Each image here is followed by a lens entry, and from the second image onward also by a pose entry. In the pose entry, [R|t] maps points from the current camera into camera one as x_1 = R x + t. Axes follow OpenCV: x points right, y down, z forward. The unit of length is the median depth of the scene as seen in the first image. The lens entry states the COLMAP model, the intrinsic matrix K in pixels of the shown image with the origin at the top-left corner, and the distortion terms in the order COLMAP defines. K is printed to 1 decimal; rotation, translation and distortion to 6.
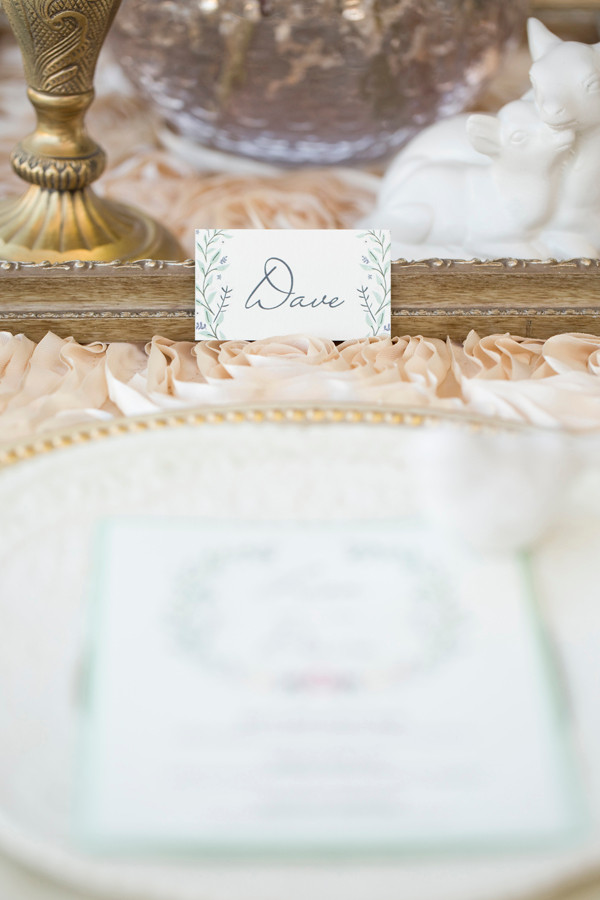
lens RADIAL K [[2755.3, 0, 300.0], [0, 2755.3, 450.0], [0, 0, 1]] dist [-0.033705, 1.308387]
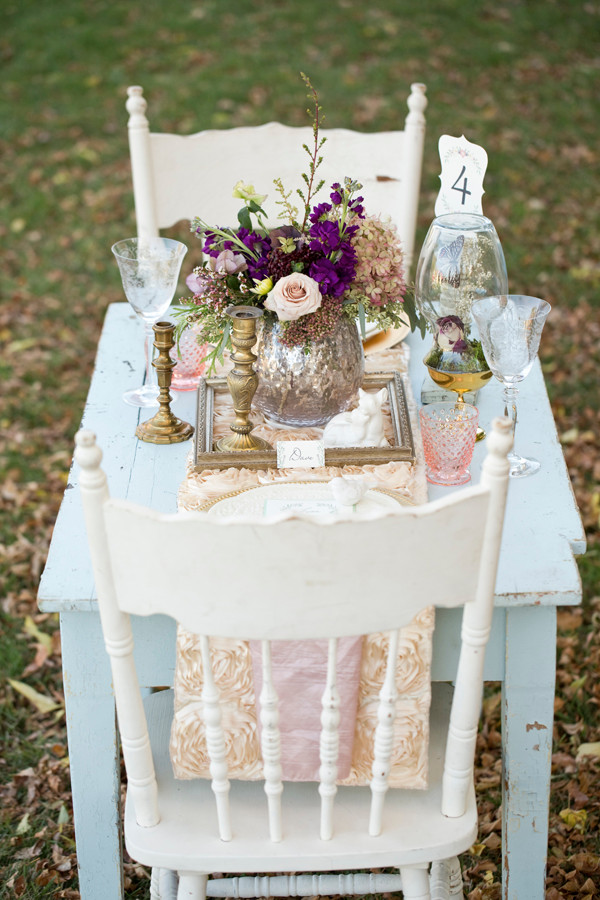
lens RADIAL K [[2755.3, 0, 300.0], [0, 2755.3, 450.0], [0, 0, 1]] dist [-0.033705, 1.308387]
pose [[0.999677, -0.025400, 0.000035, -0.004875], [0.025275, 0.994594, -0.100718, 0.343832], [0.002523, 0.100686, 0.994915, -3.062256]]
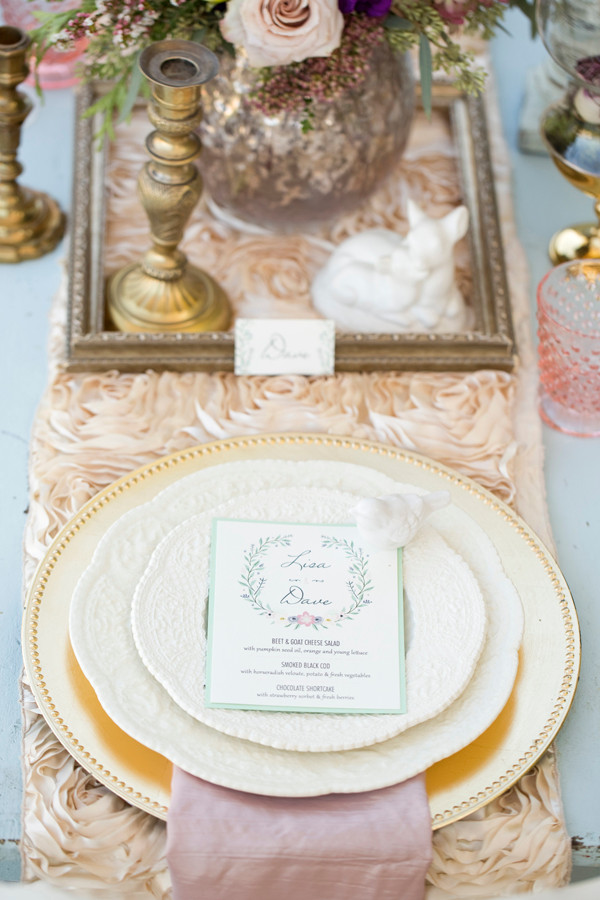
lens RADIAL K [[2755.3, 0, 300.0], [0, 2755.3, 450.0], [0, 0, 1]] dist [-0.033705, 1.308387]
pose [[0.999314, 0.004535, 0.036756, -0.065689], [-0.015234, 0.954957, 0.296354, -0.578640], [-0.033756, -0.296711, 0.954371, -0.926117]]
